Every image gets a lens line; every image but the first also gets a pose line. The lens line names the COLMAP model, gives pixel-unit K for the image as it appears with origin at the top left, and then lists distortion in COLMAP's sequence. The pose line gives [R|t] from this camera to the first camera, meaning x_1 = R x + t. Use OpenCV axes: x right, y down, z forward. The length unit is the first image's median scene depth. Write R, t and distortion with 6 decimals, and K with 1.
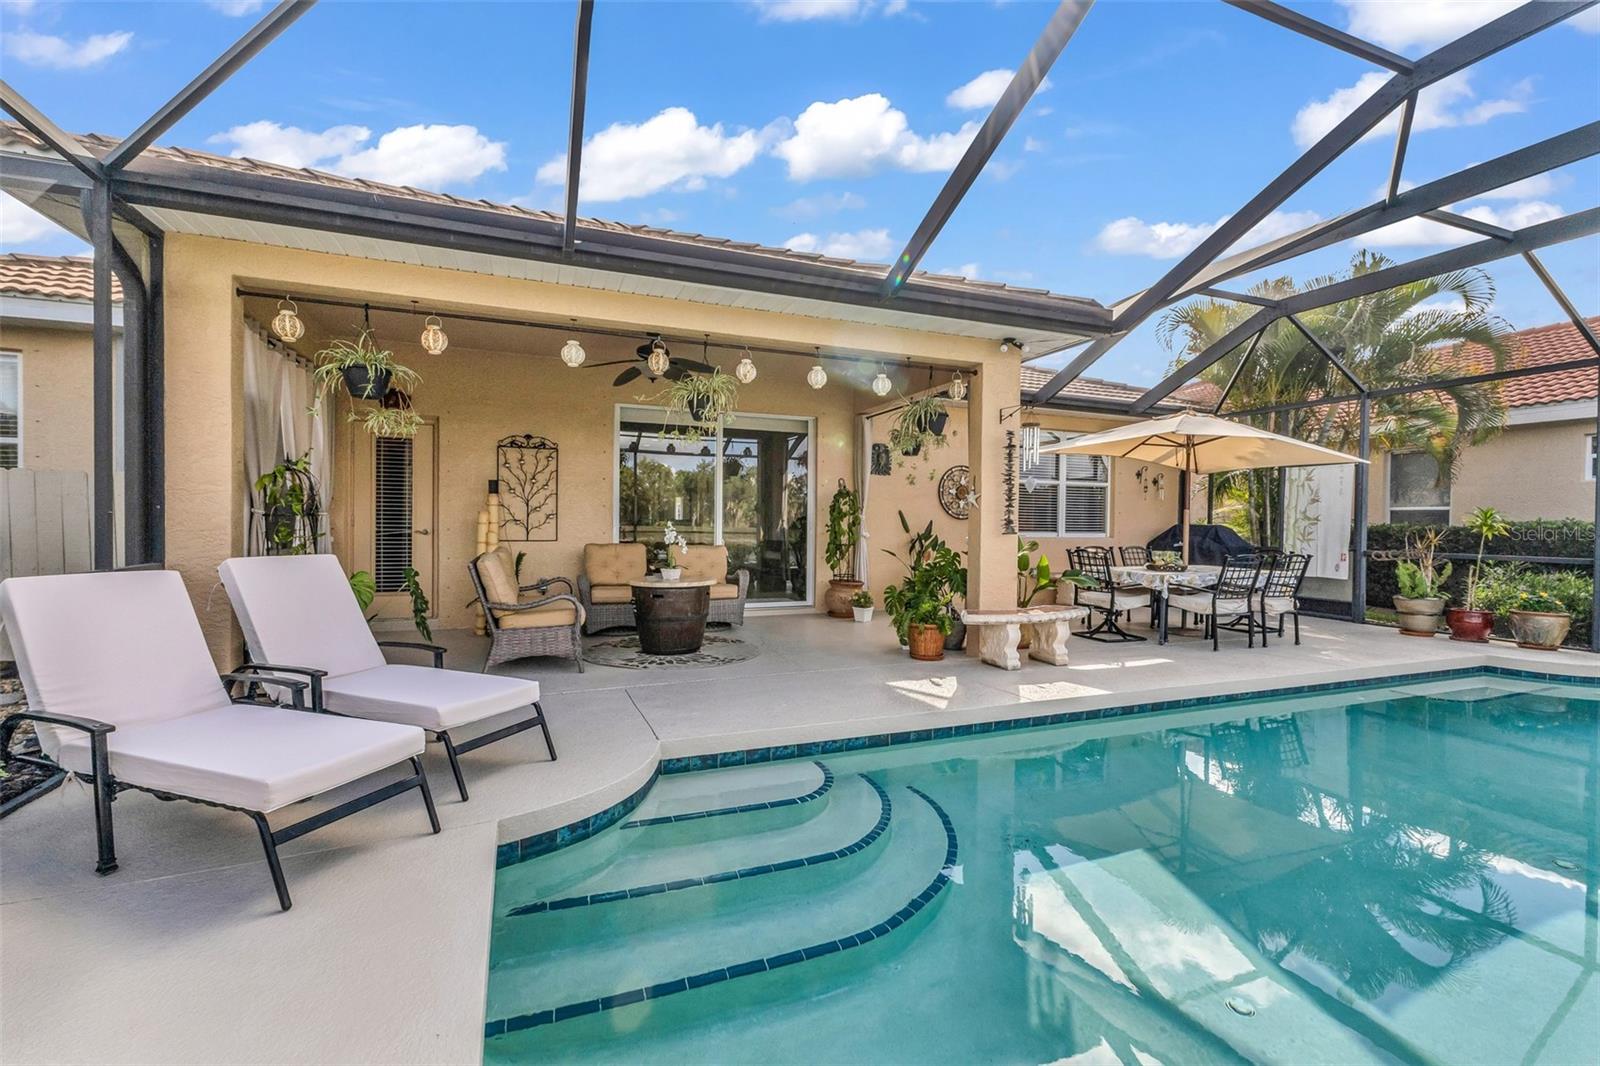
lens RADIAL K [[691.0, 0, 786.0], [0, 691.0, 531.6], [0, 0, 1]] dist [0.004912, 0.000281]
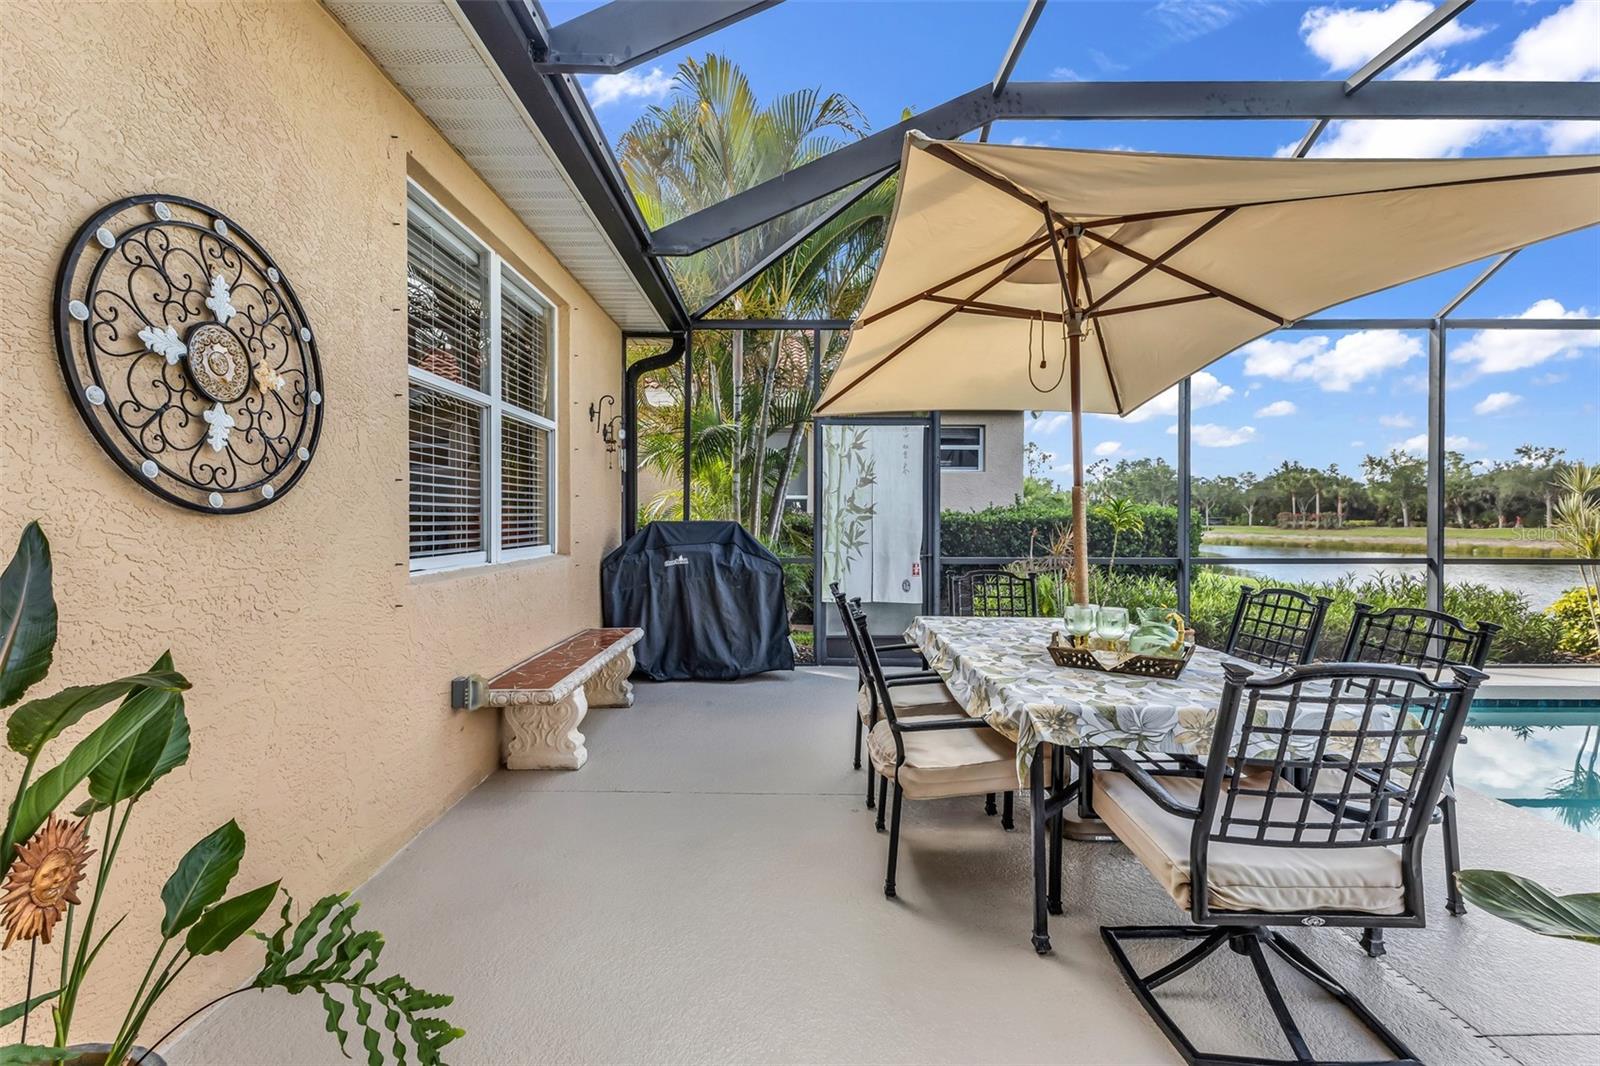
lens RADIAL K [[704.9, 0, 797.8], [0, 704.9, 527.1], [0, 0, 1]] dist [-0.001087, -0.000091]
pose [[0.360134, -0.023367, 0.932608, 0.179532], [0.015831, 0.999695, 0.018934, -0.020097], [-0.932766, 0.007945, 0.360394, 1.030796]]
